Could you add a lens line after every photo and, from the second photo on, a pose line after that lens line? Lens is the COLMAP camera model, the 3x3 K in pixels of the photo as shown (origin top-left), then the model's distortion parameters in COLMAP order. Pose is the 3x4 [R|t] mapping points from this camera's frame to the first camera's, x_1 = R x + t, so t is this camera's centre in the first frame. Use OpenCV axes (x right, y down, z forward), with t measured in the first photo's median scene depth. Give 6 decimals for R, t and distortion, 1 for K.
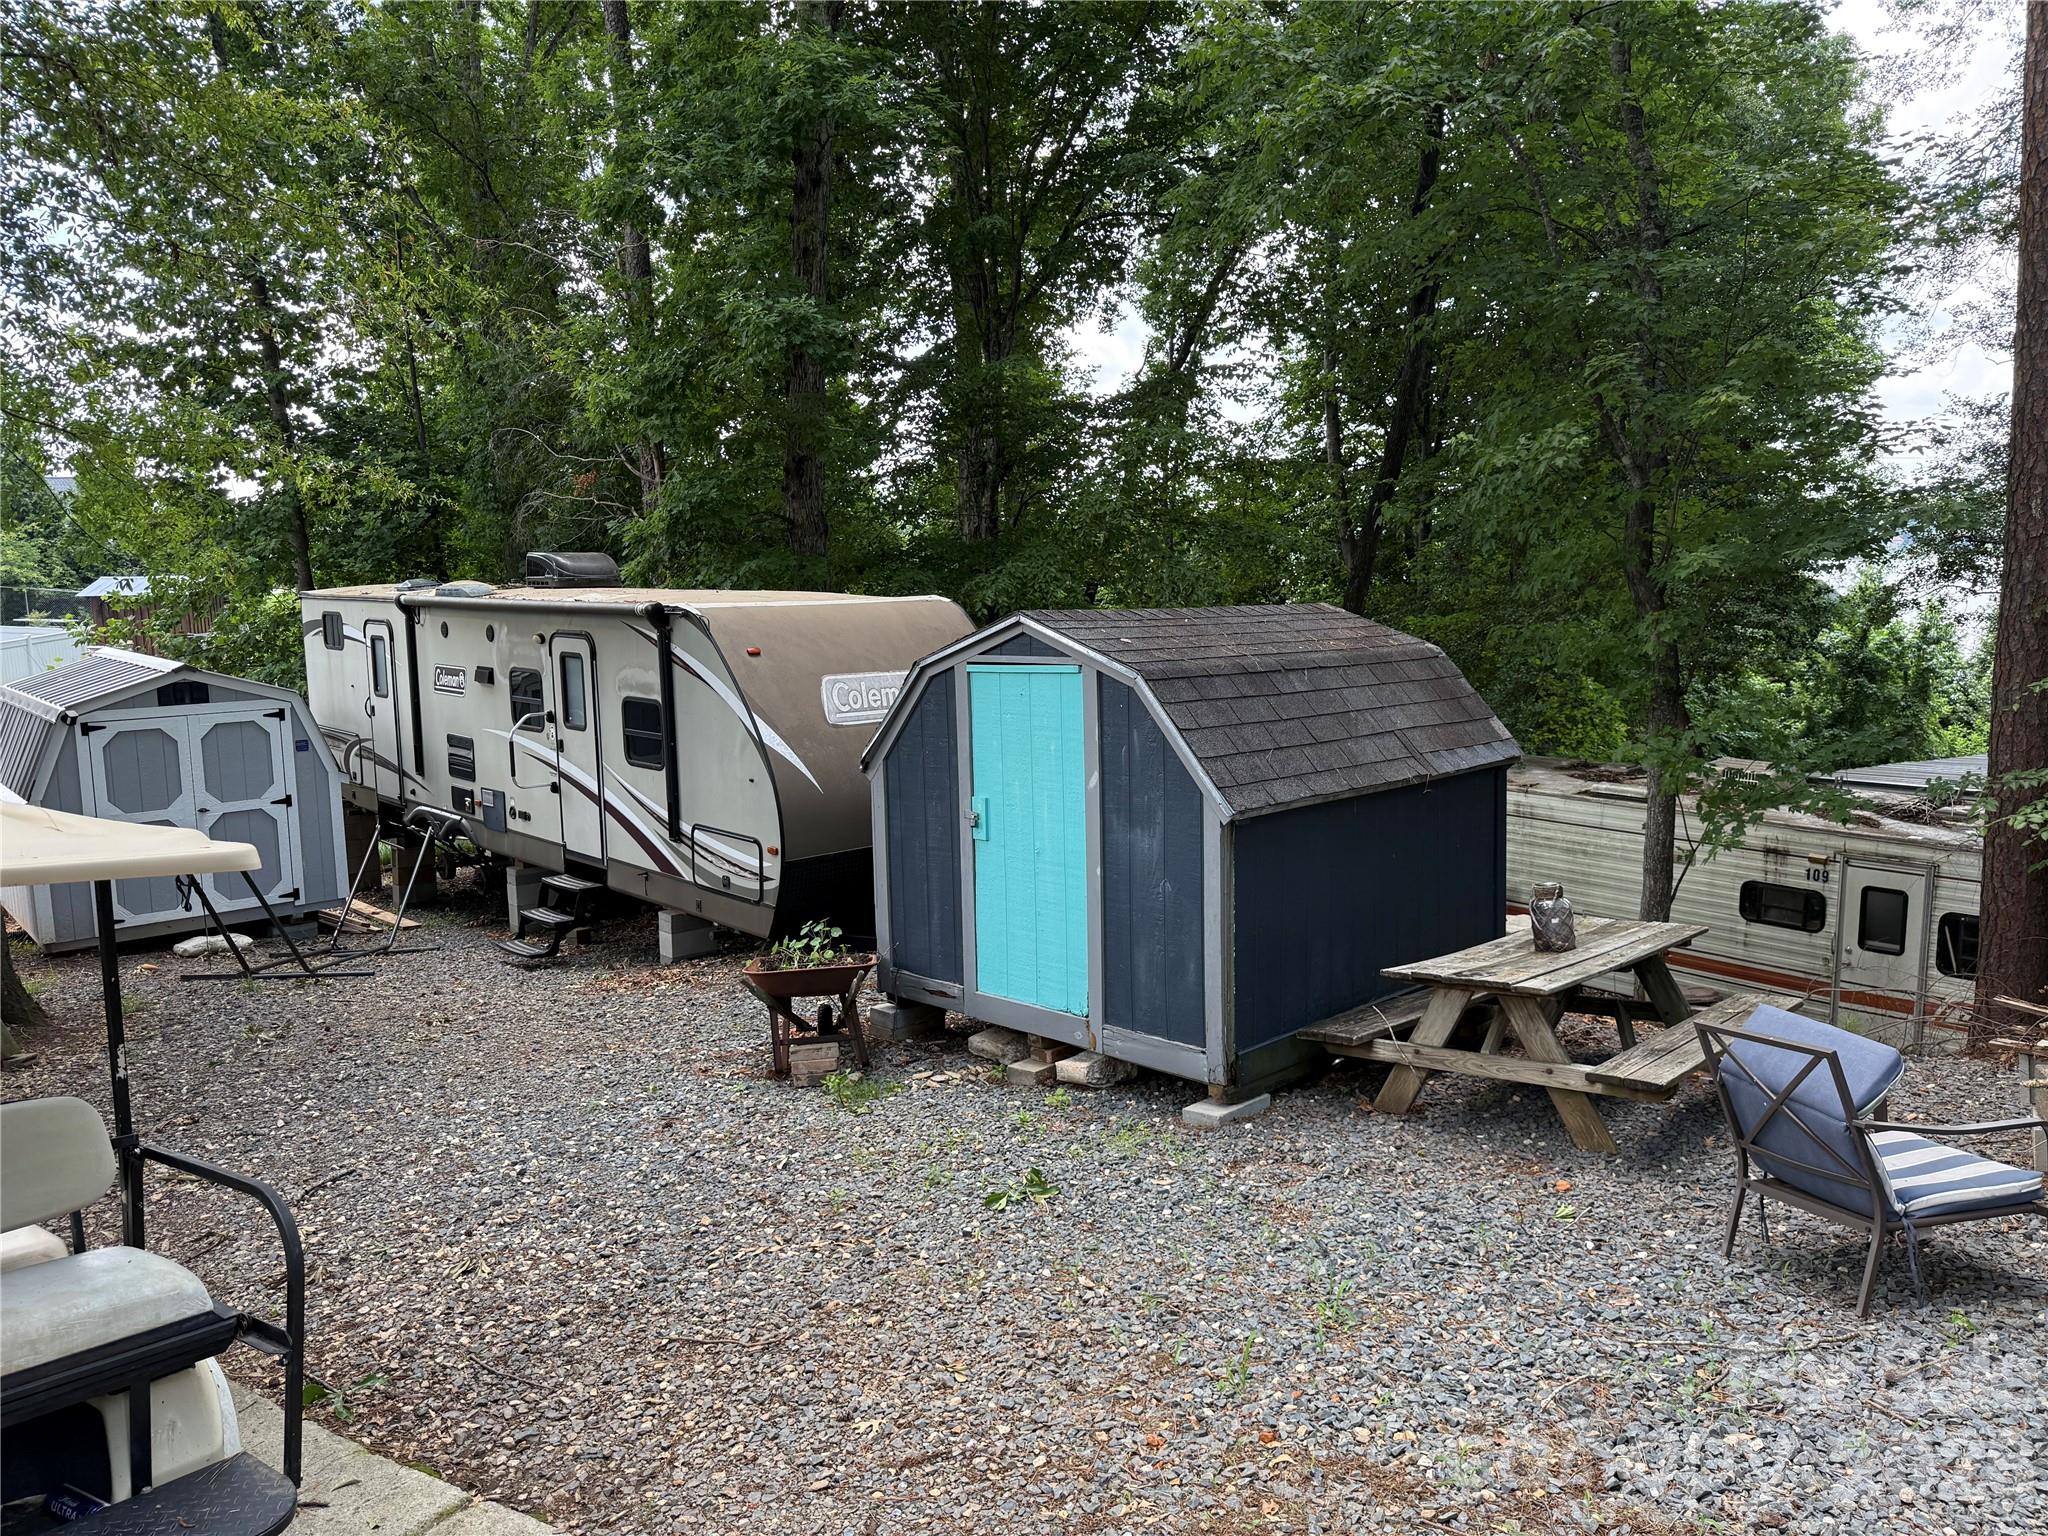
lens RADIAL K [[1431.3, 0, 1024.0], [0, 1431.3, 768.0], [0, 0, 1]] dist [0.170183, -0.348587]
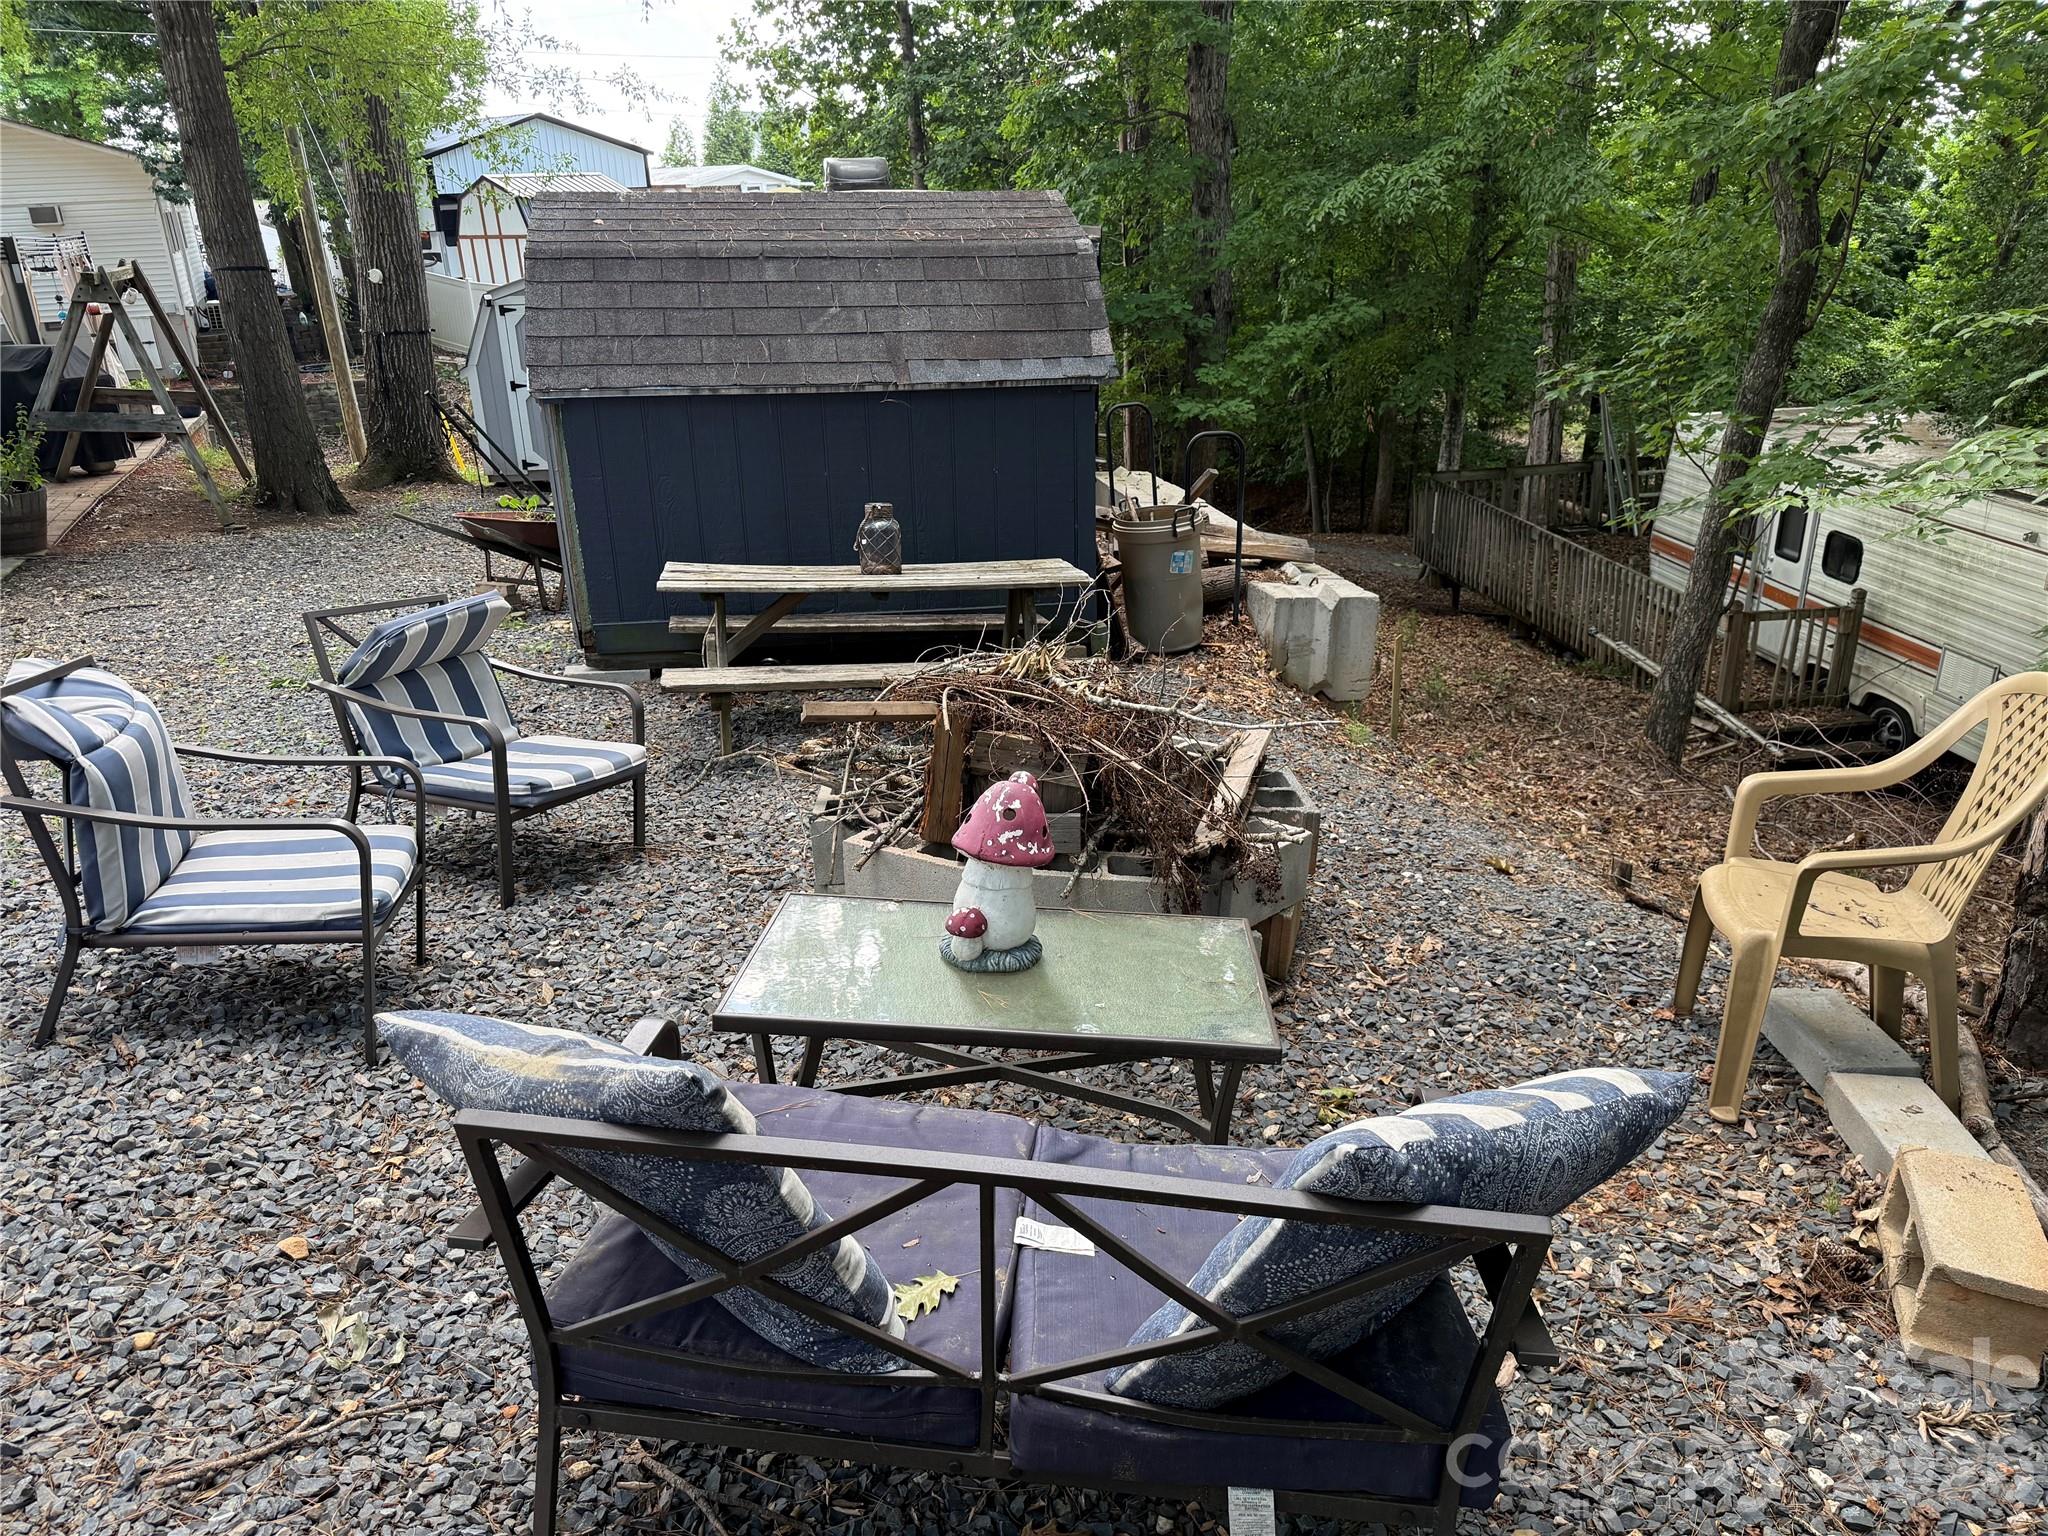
lens RADIAL K [[1431.3, 0, 1024.0], [0, 1431.3, 768.0], [0, 0, 1]] dist [0.170183, -0.348587]
pose [[0.822031, 0.202270, -0.532308, 0.566845], [-0.069707, 0.963501, 0.258472, -0.002277], [0.565160, -0.175367, 0.806127, 0.154705]]
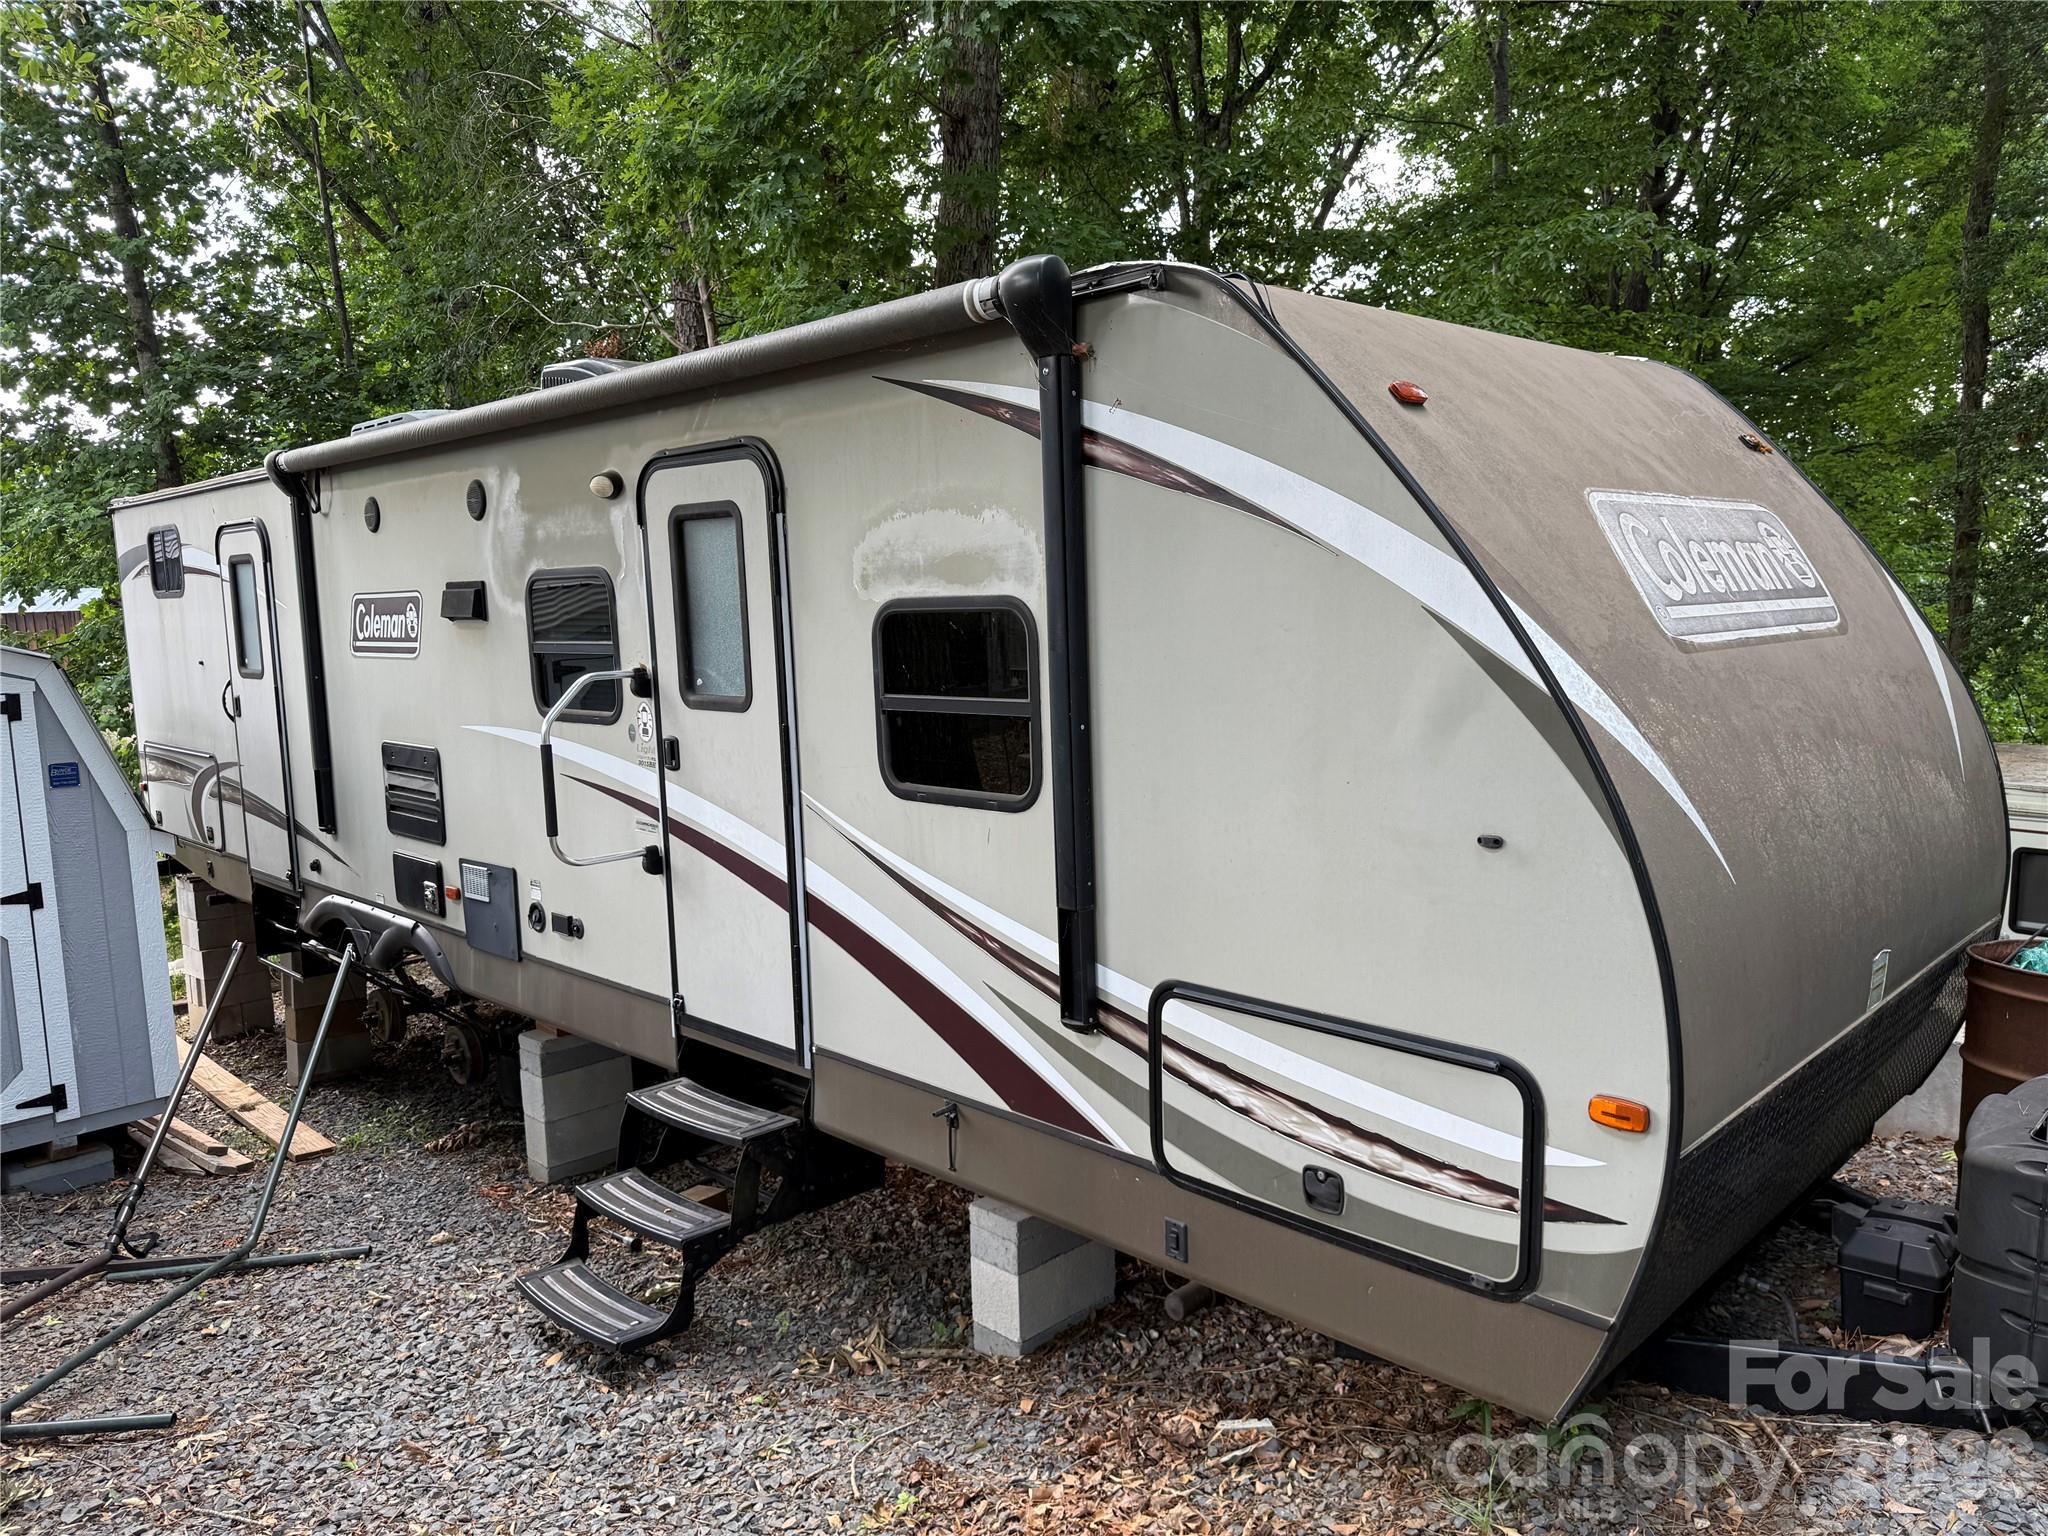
lens RADIAL K [[1425.7, 0, 1024.0], [0, 1425.7, 768.0], [0, 0, 1]] dist [0.109121, -0.150618]
pose [[0.999213, -0.023785, 0.031748, -0.247667], [0.024393, 0.999524, -0.018896, -0.001966], [-0.031283, 0.019655, 0.999317, 0.639064]]
